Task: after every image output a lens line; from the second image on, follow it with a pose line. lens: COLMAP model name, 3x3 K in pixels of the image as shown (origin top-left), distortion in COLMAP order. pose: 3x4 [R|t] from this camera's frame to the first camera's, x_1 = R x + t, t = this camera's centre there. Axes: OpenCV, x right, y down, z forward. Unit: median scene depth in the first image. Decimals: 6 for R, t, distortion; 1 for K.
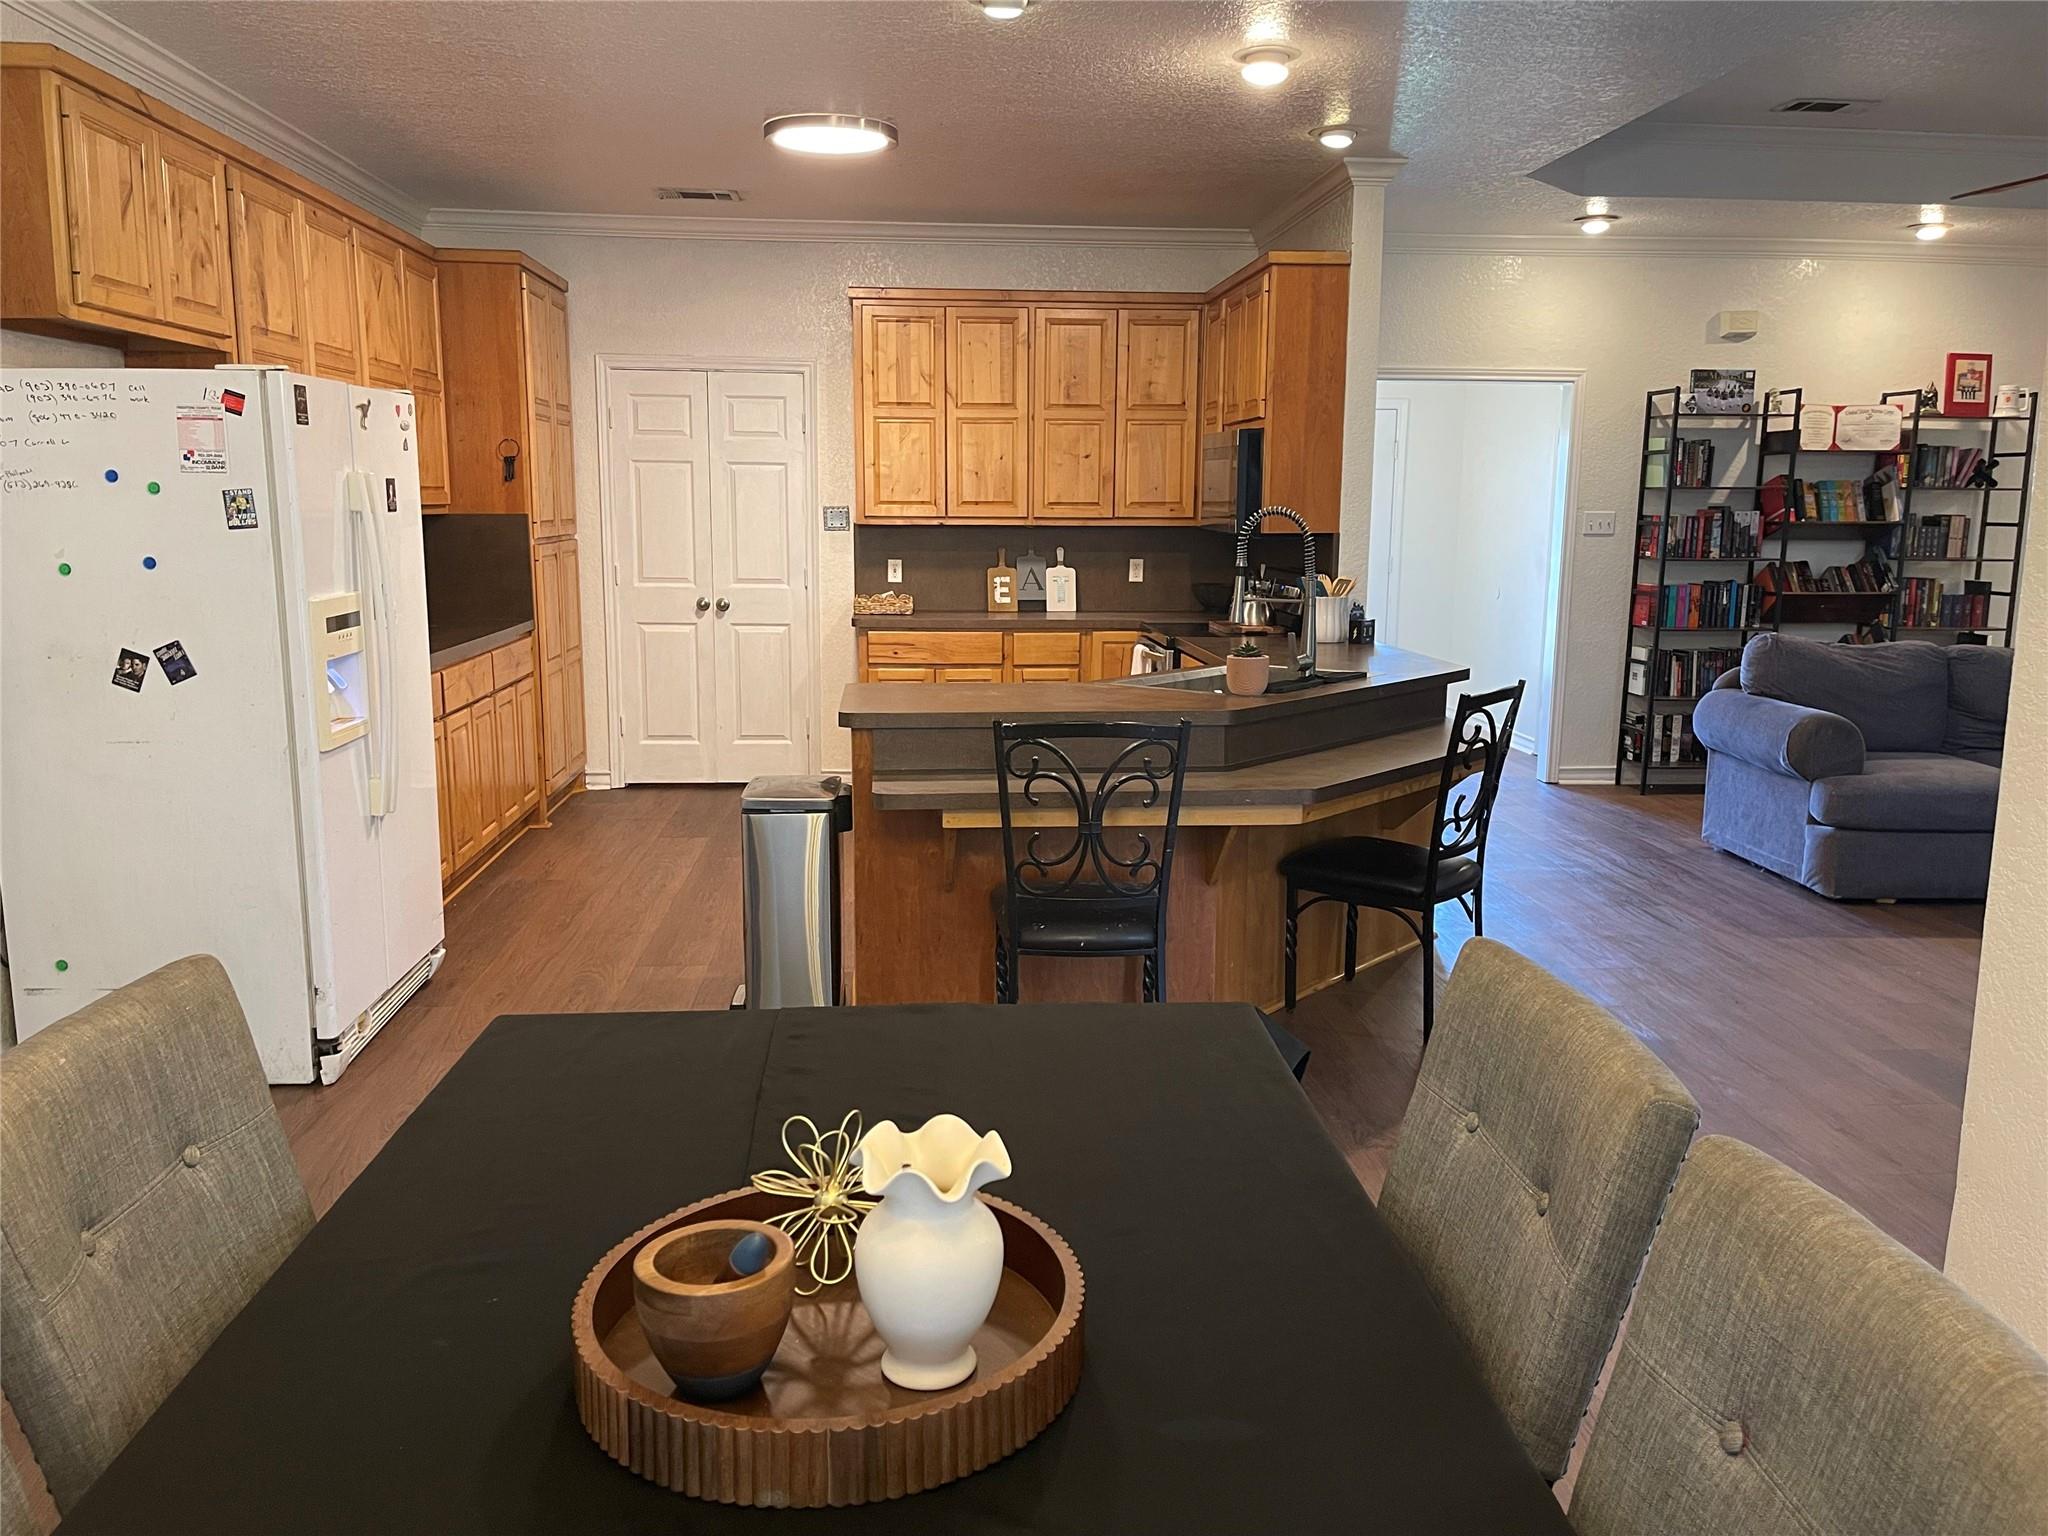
lens RADIAL K [[1548.7, 0, 1019.8], [0, 1548.7, 771.1], [0, 0, 1]] dist [0.075458, -0.099037]
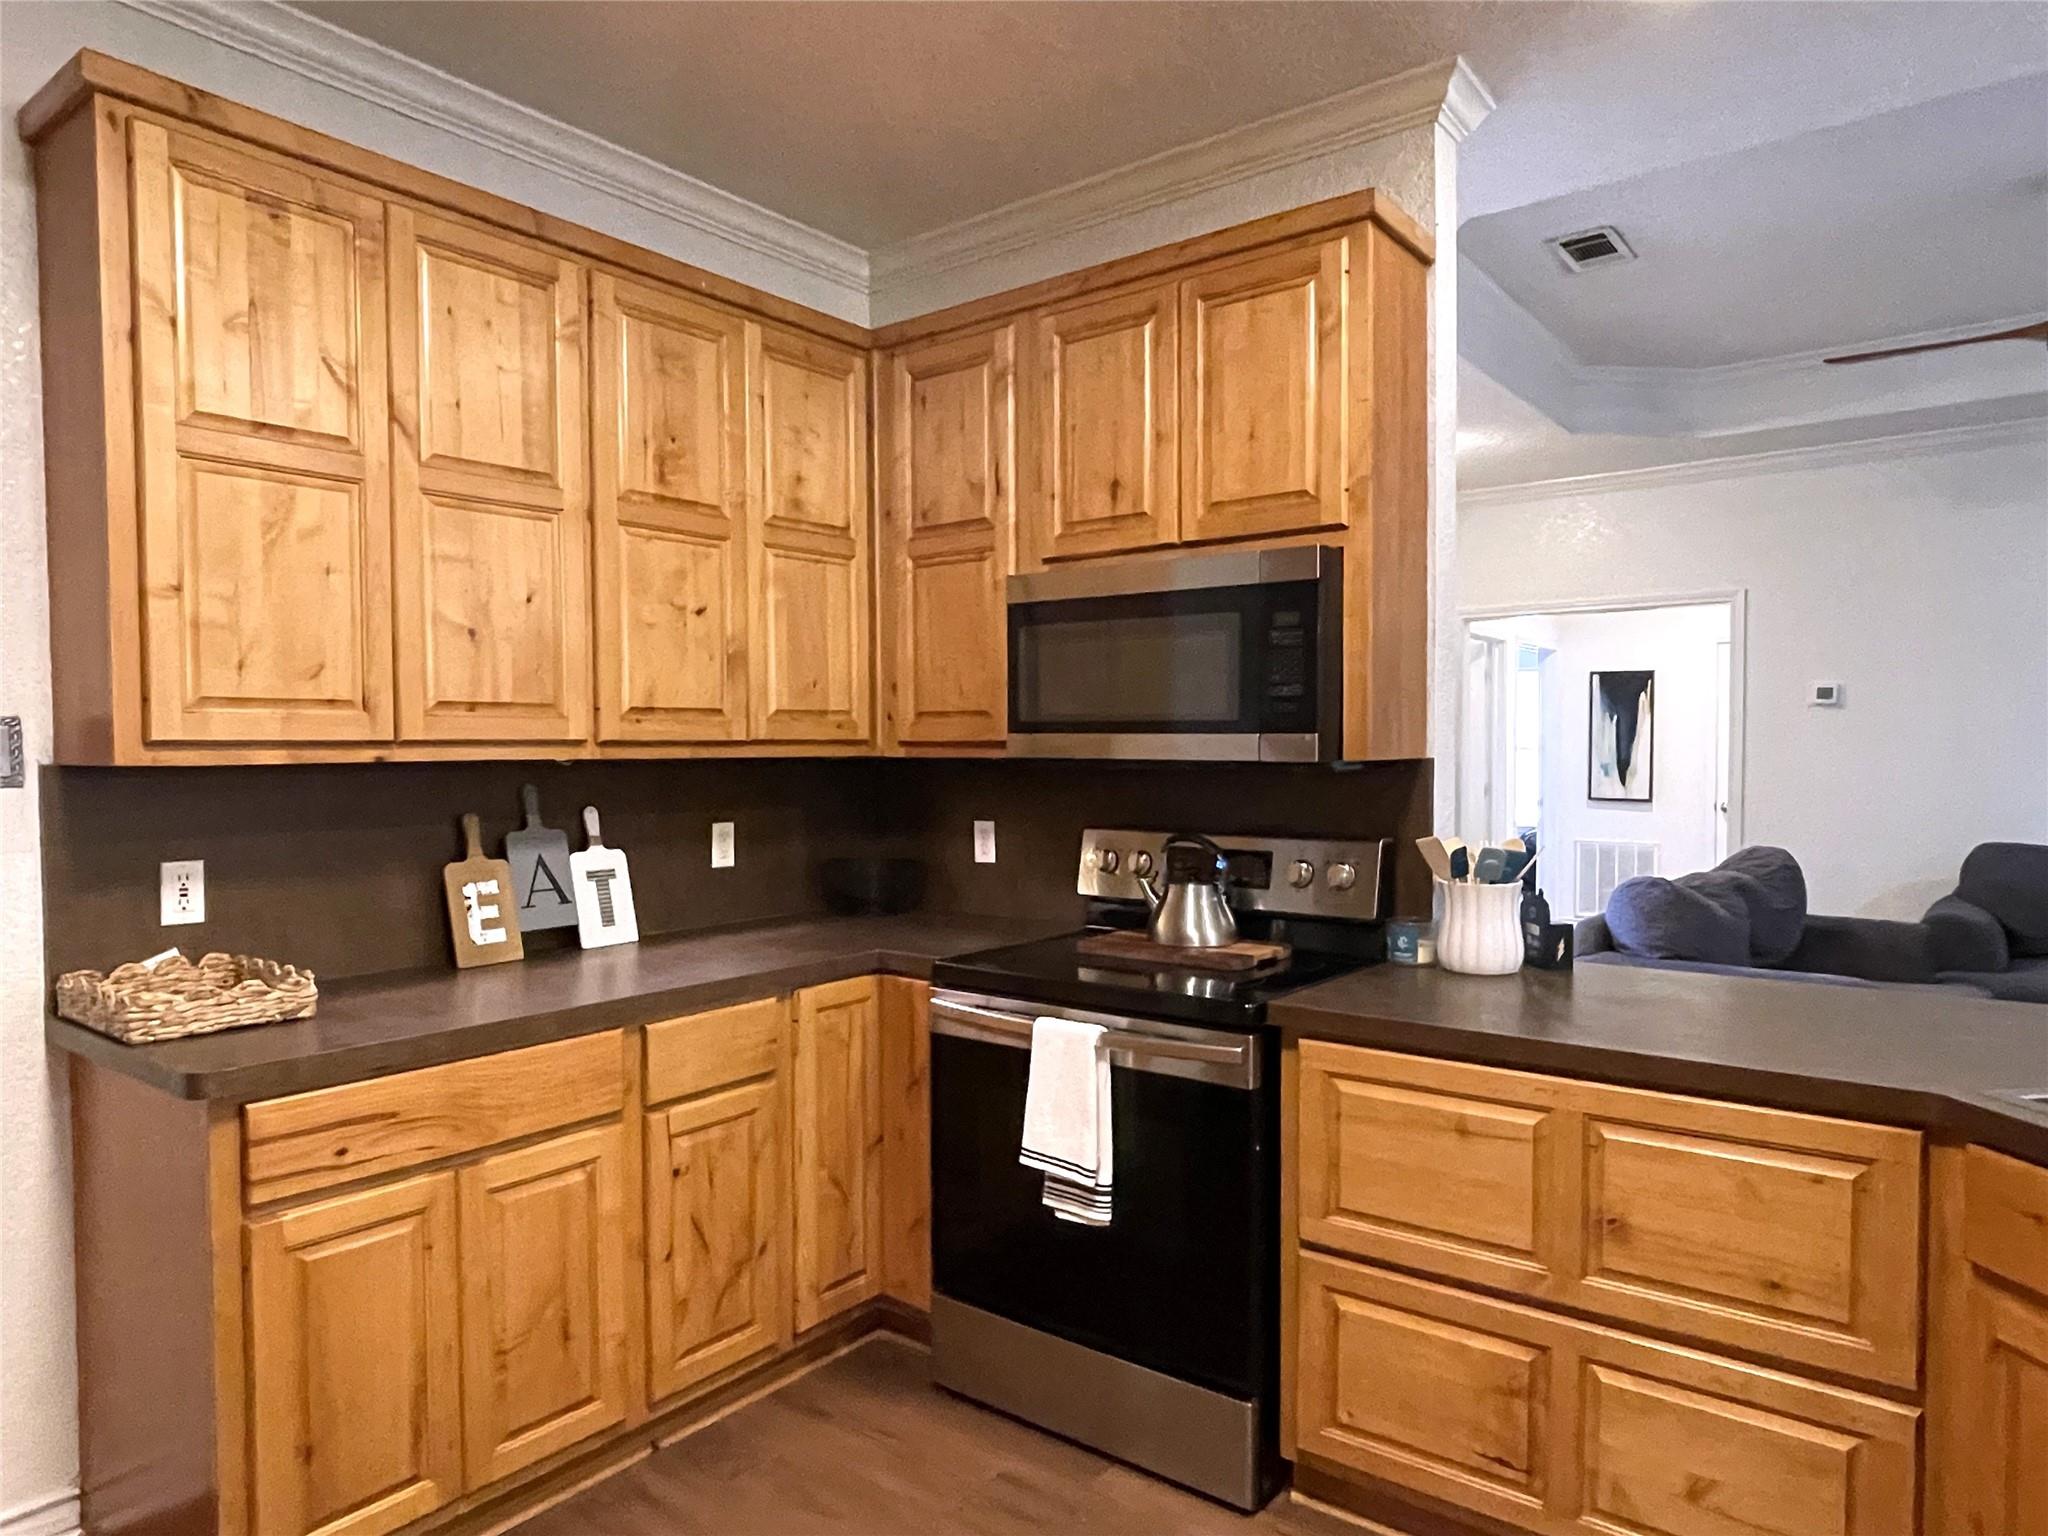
lens RADIAL K [[1263.8, 0, 1012.4], [0, 1263.8, 784.9], [0, 0, 1]] dist [0.004966, -0.020851]
pose [[0.675927, -0.033344, 0.736214, -0.171246], [0.134506, 0.987778, -0.078754, -0.108778], [-0.724590, 0.152257, 0.672151, 0.684154]]
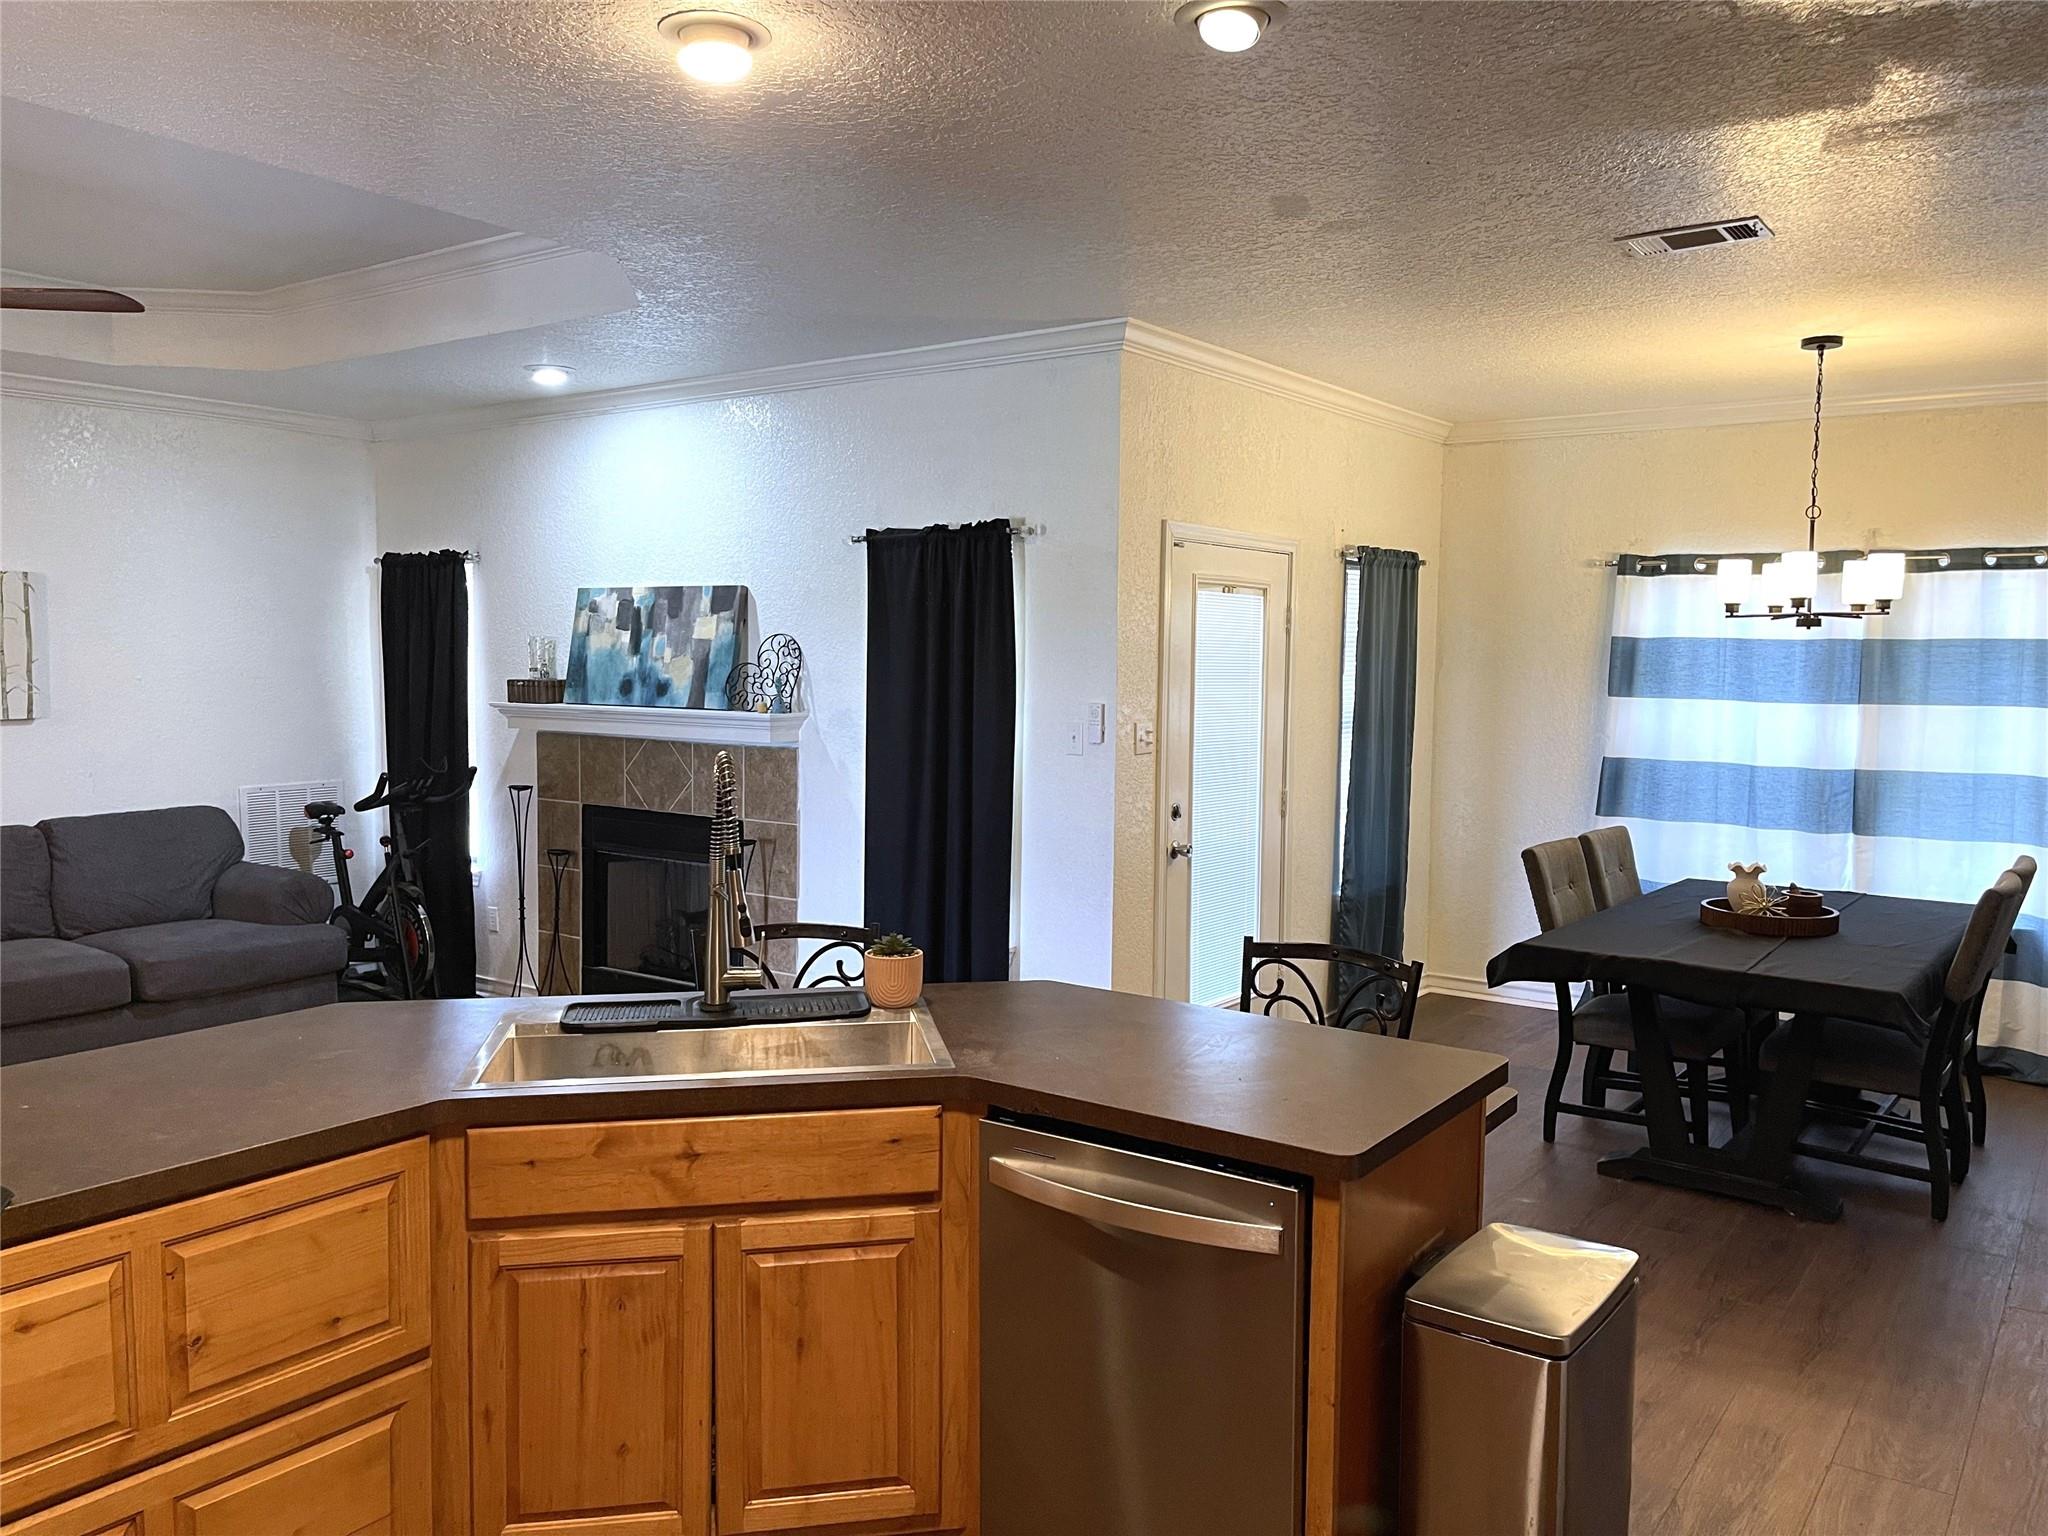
lens RADIAL K [[1548.7, 0, 1043.6], [0, 1548.7, 774.2], [0, 0, 1]] dist [0.075458, -0.099037]
pose [[-0.763759, -0.063671, 0.642353, -0.214442], [0.095743, 0.972942, 0.210278, -0.178245], [-0.638361, 0.222102, -0.736998, 0.873639]]
